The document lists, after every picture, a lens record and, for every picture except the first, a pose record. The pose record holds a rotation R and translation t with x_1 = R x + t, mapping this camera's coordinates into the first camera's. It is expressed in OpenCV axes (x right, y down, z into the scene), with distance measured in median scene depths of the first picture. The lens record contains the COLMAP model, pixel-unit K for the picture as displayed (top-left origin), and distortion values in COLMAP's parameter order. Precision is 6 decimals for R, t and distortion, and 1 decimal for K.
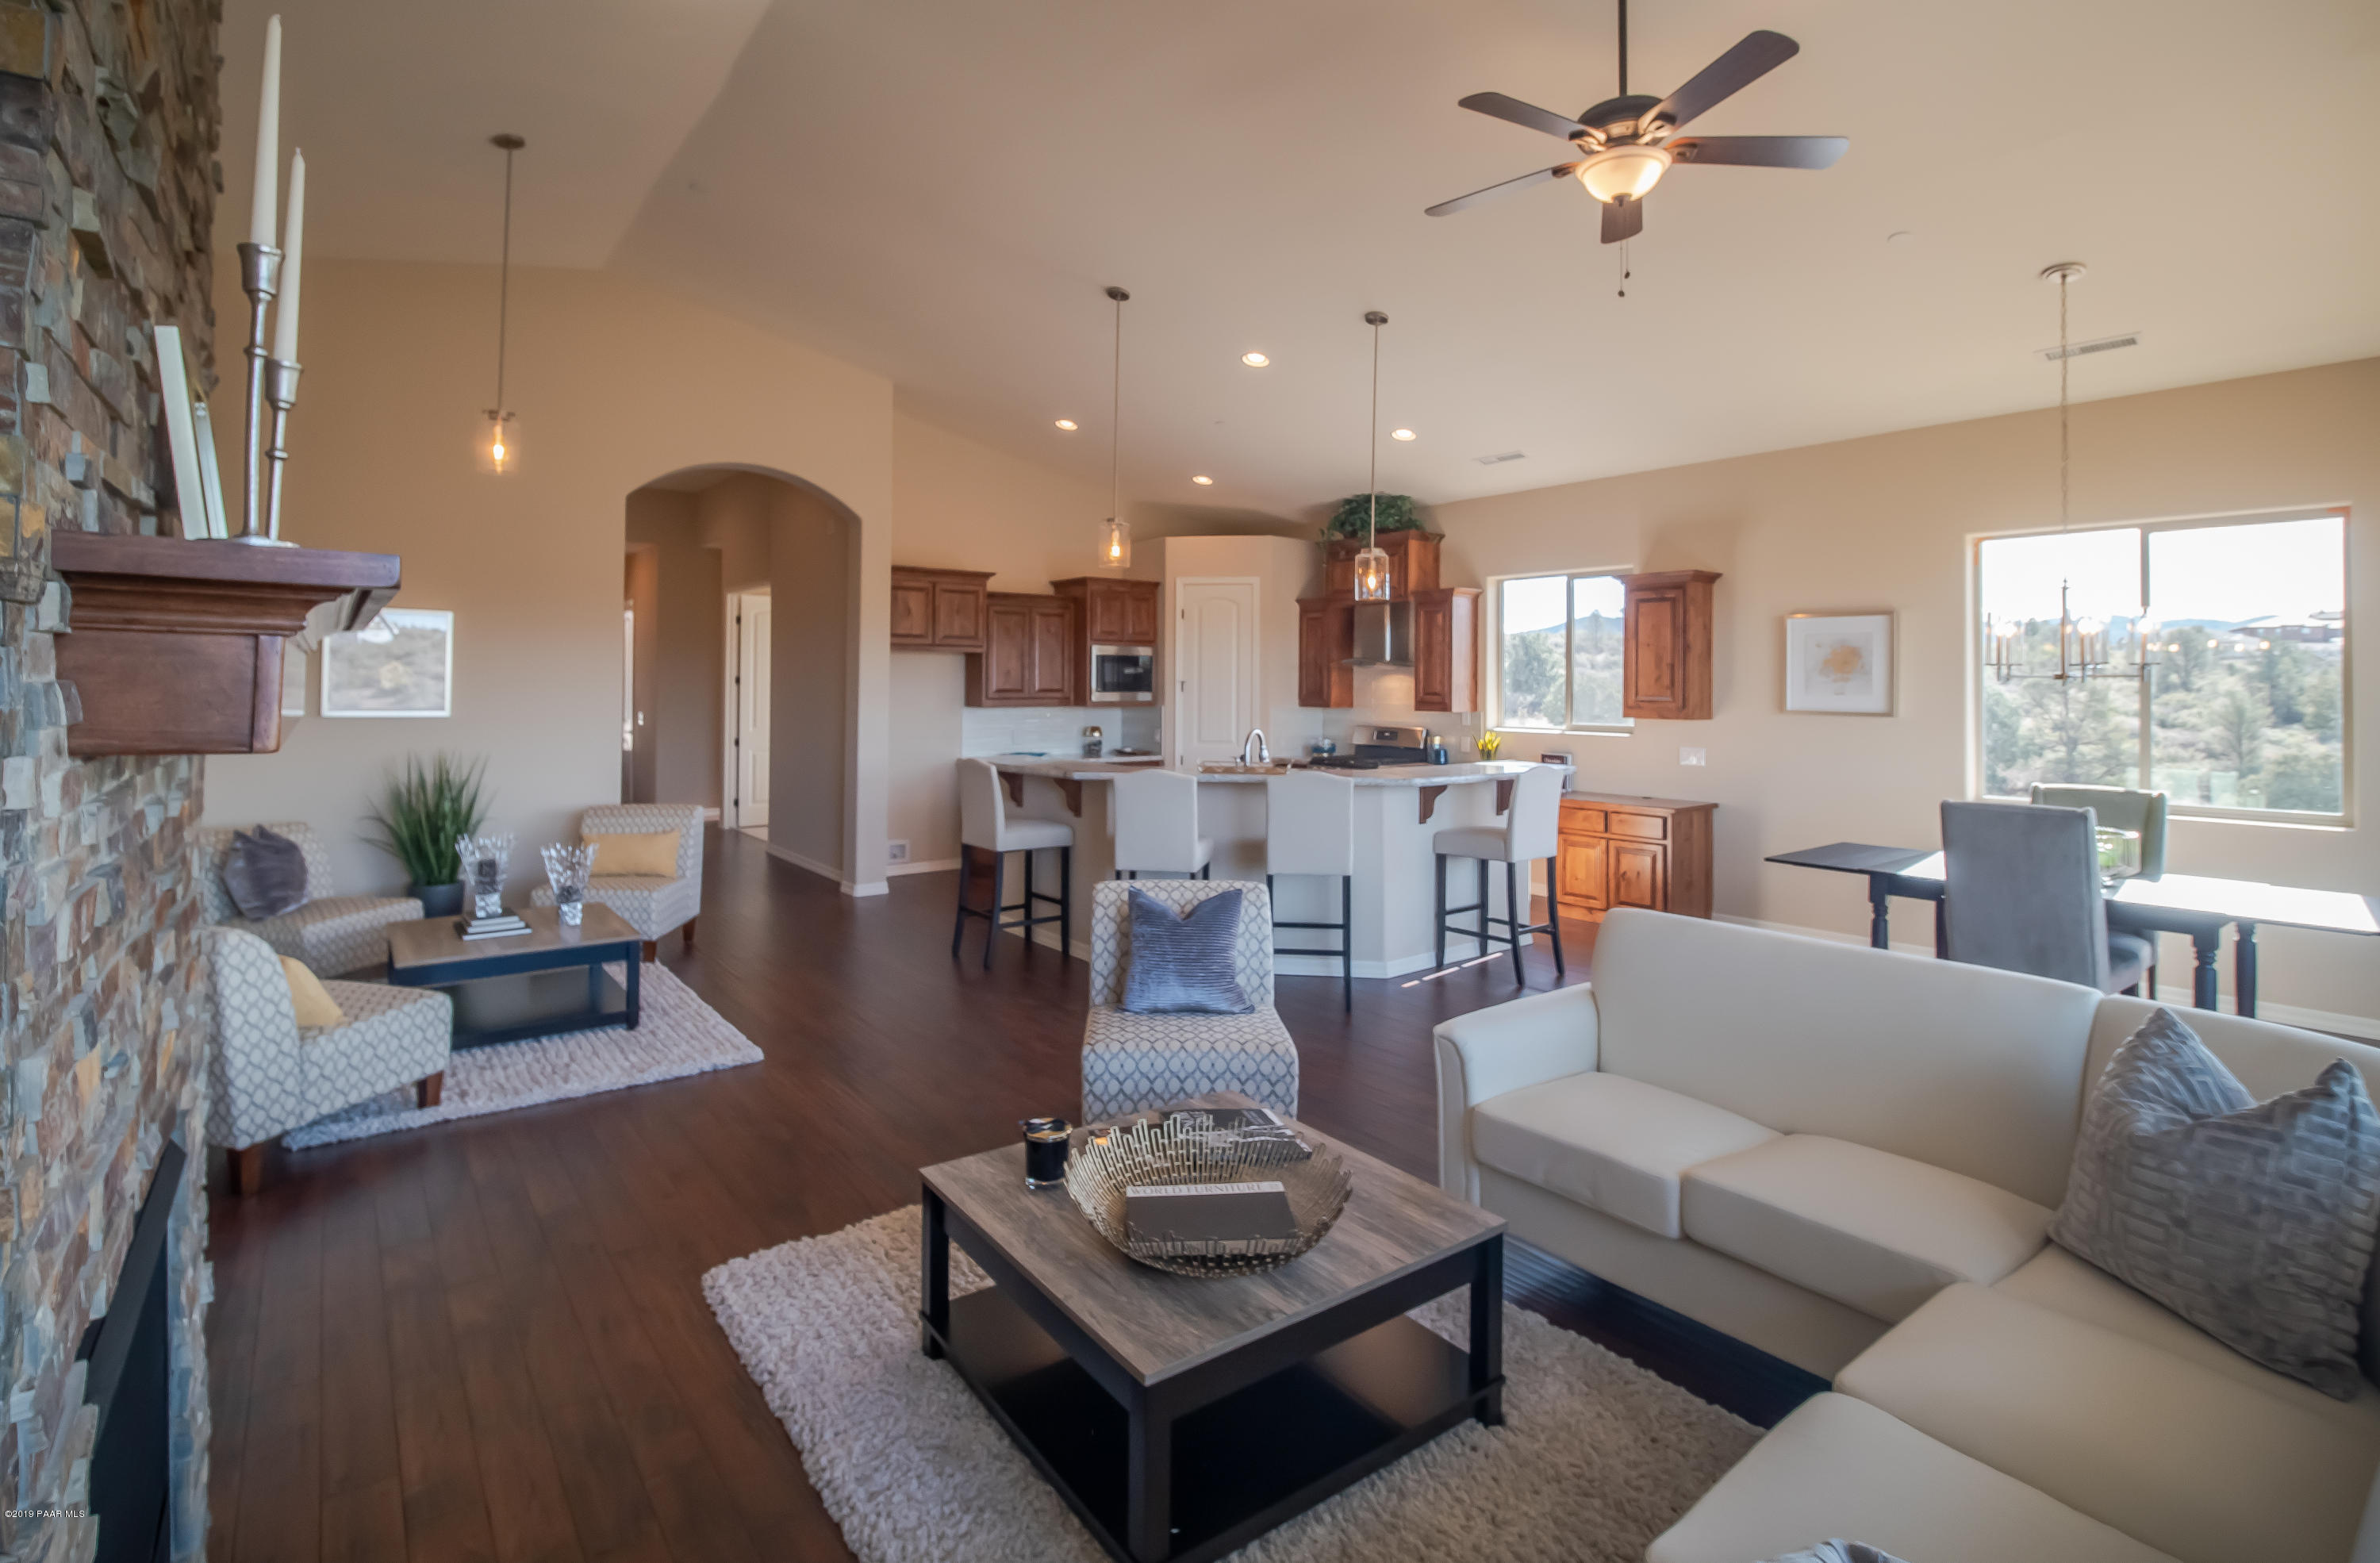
lens RADIAL K [[1116.7, 0, 1177.0], [0, 1116.7, 651.2], [0, 0, 1]] dist [-0.021628, -0.000921]
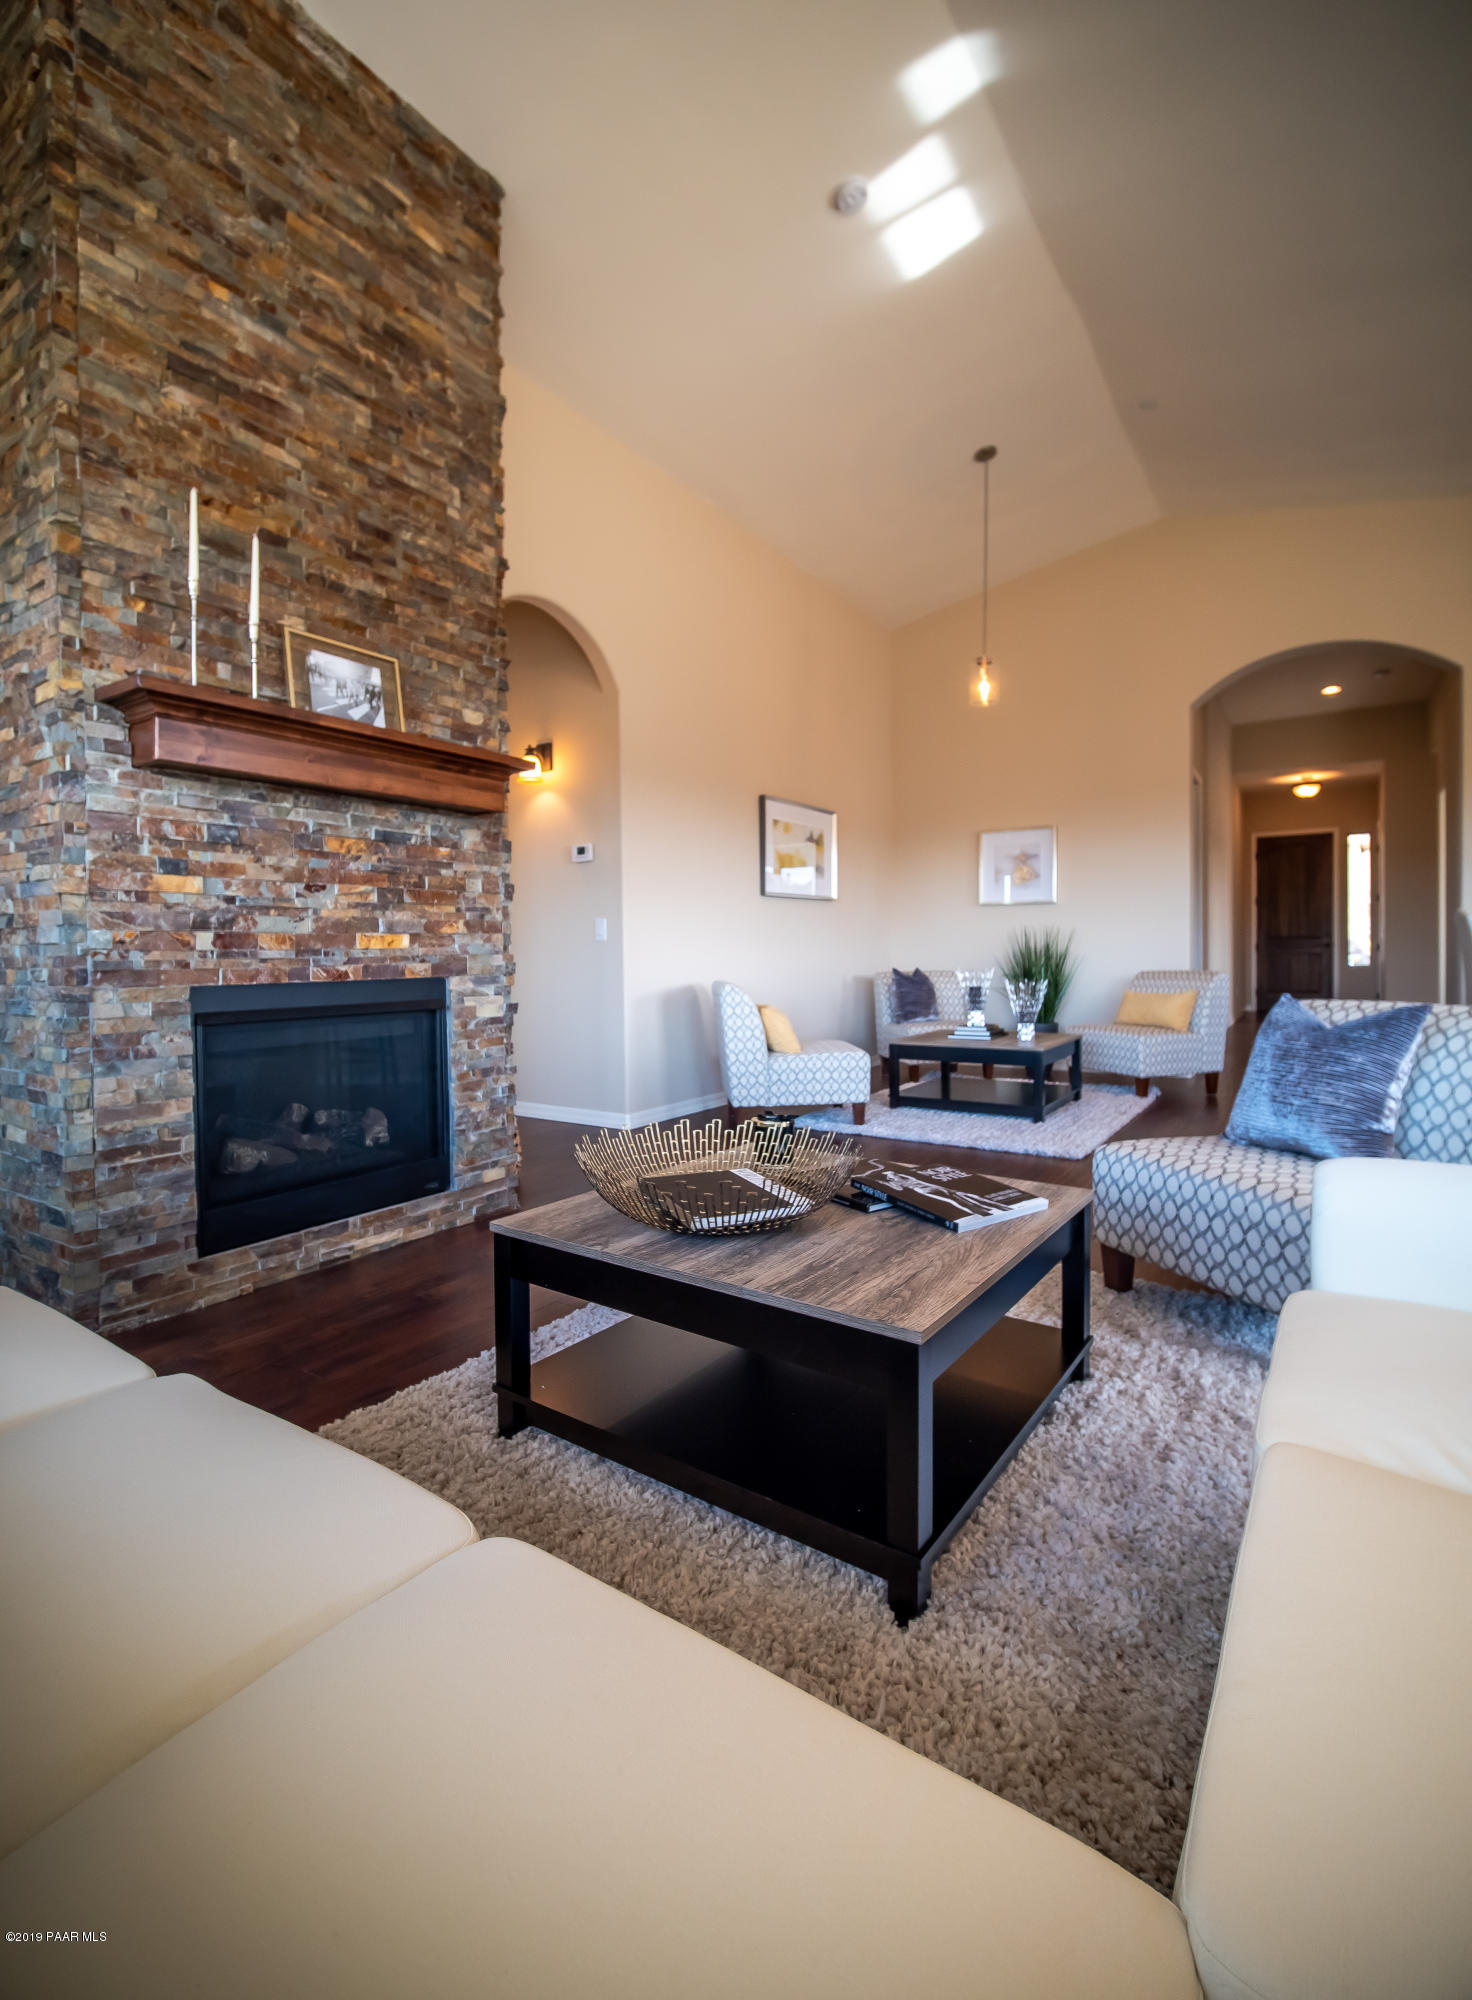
lens RADIAL K [[921.4, 0, 693.8], [0, 921.4, 962.7], [0, 0, 1]] dist [-0.017140, -0.000151]
pose [[0.293195, 0.000738, -0.956052, 0.370611], [0.040842, 0.999077, 0.013296, 0.132128], [0.955180, -0.042946, 0.292894, 0.338763]]
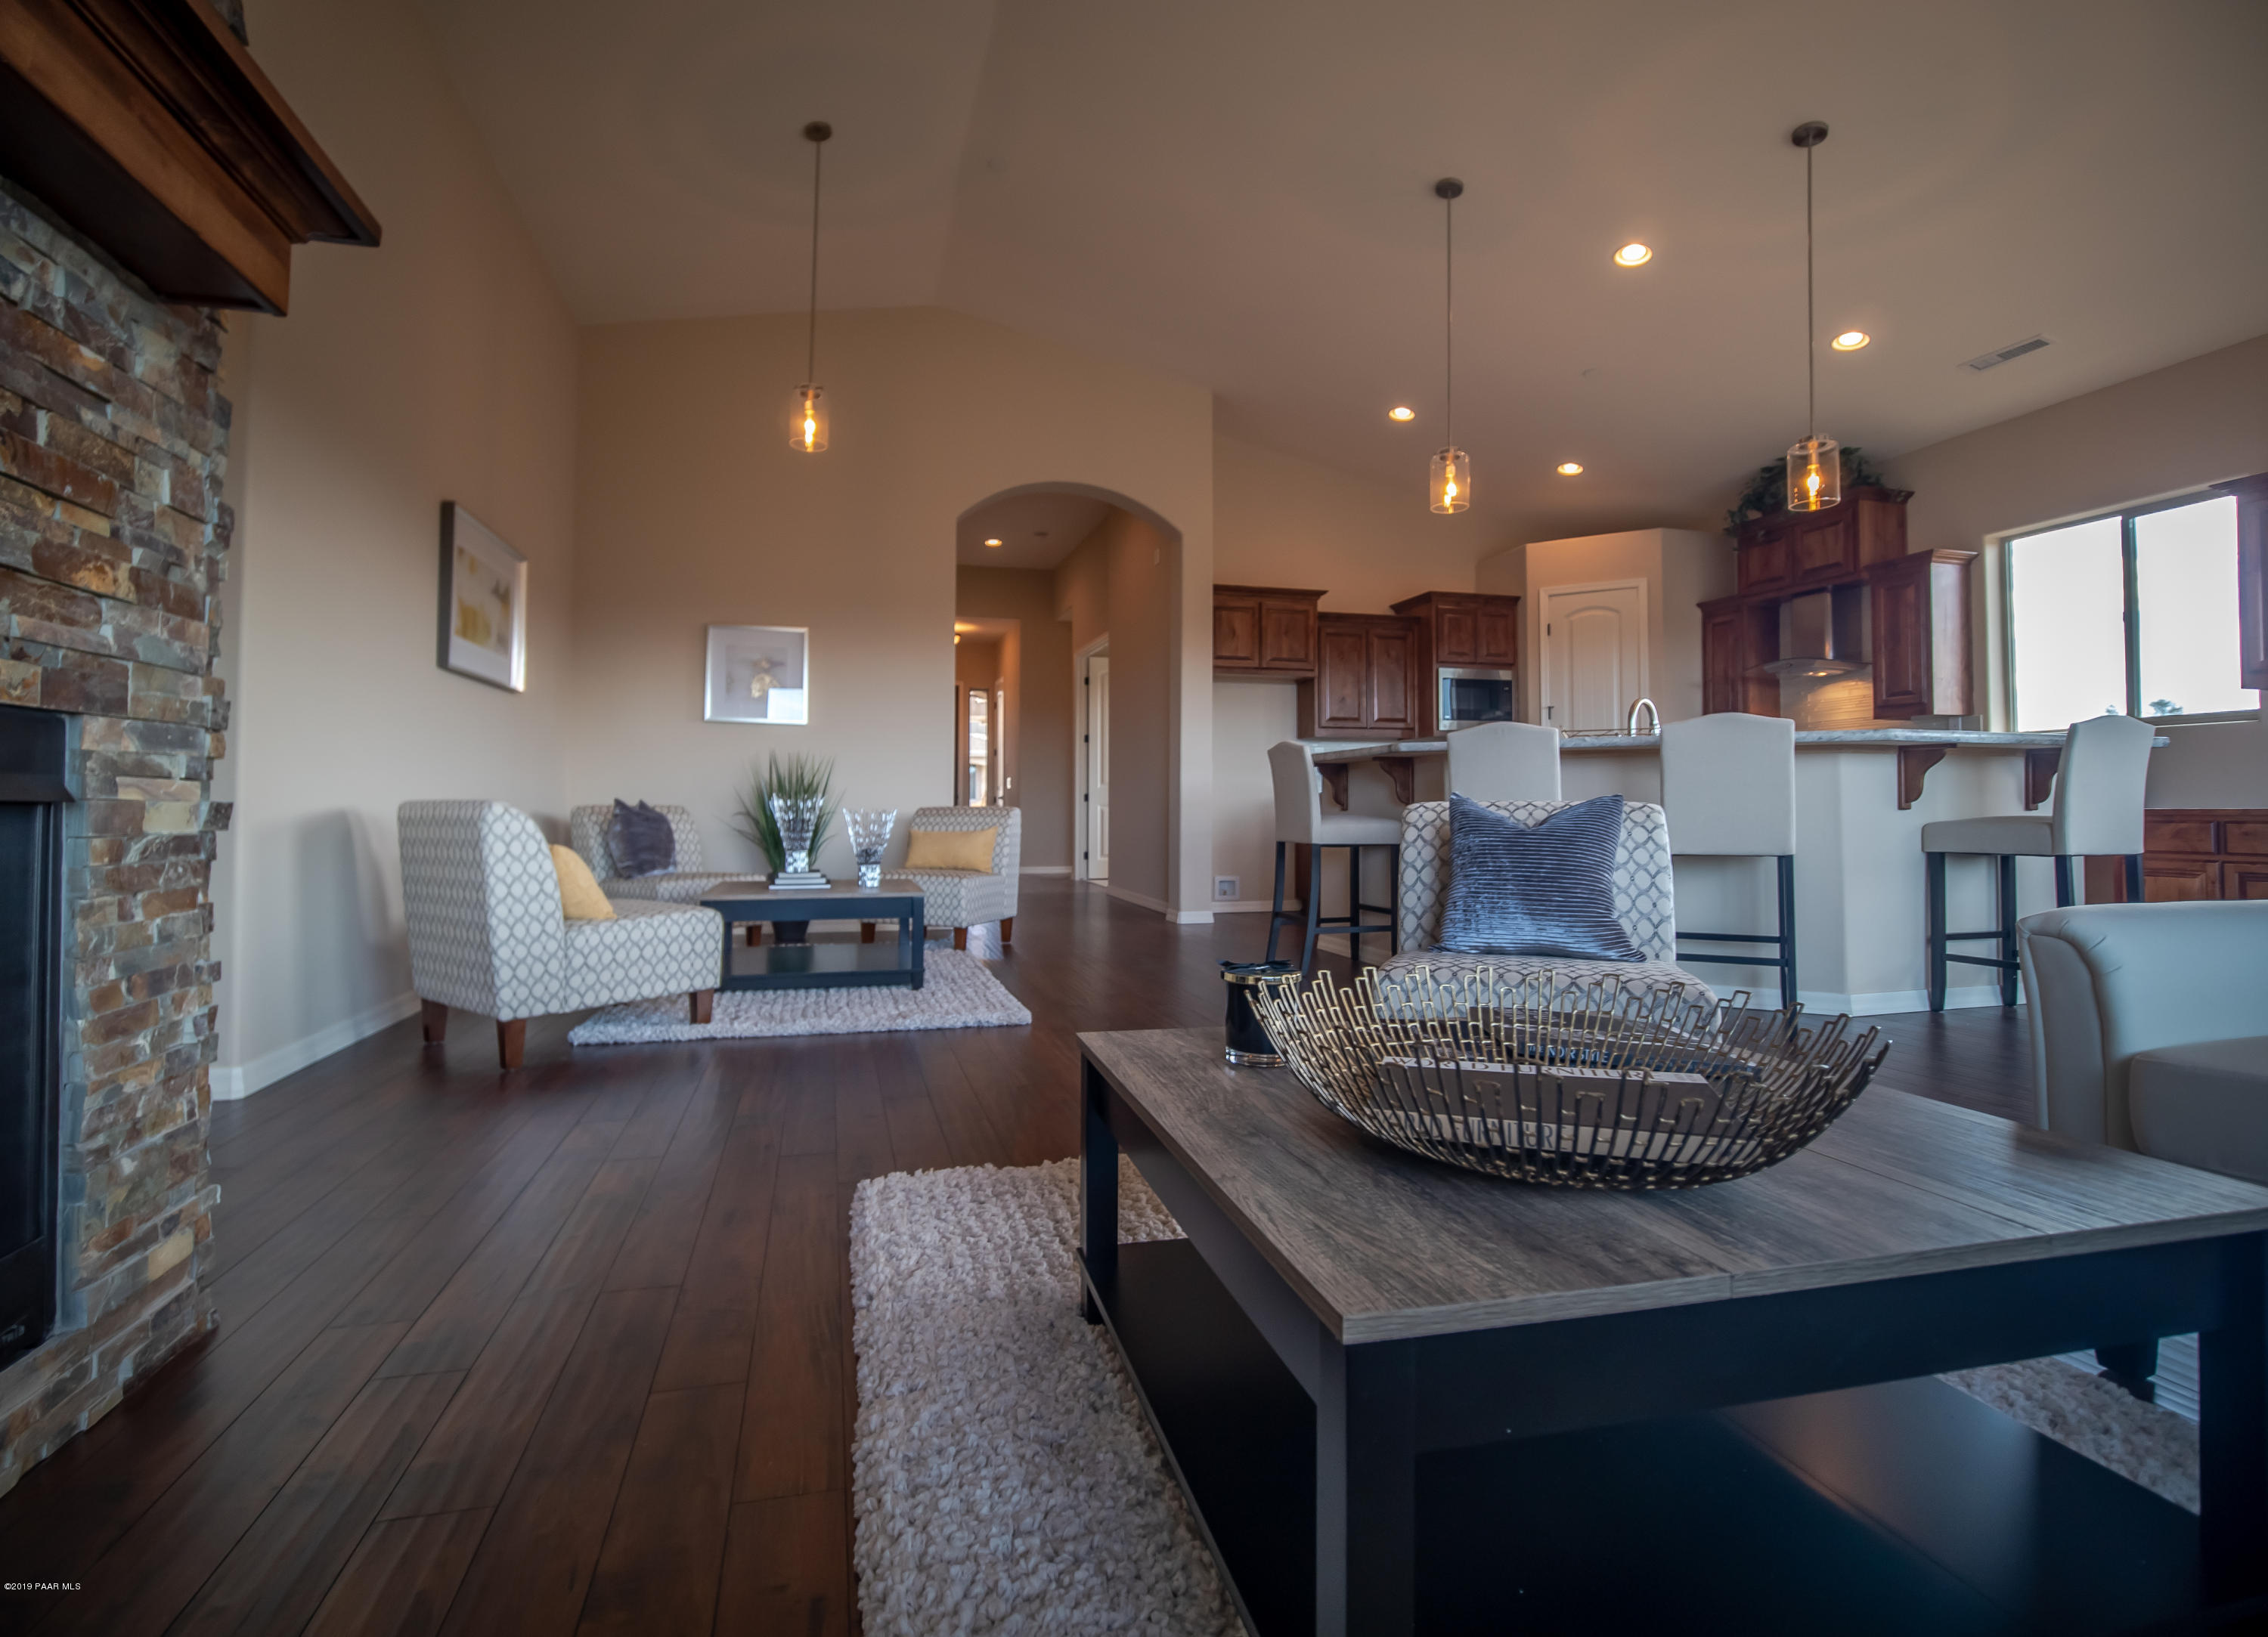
lens RADIAL K [[1063.1, 0, 1099.1], [0, 1063.1, 776.4], [0, 0, 1]] dist [-0.017049, -0.001256]
pose [[0.918162, -0.016686, -0.395854, 0.017150], [0.013685, 0.999852, -0.010403, 0.166818], [0.395969, 0.004134, 0.918255, 0.220323]]
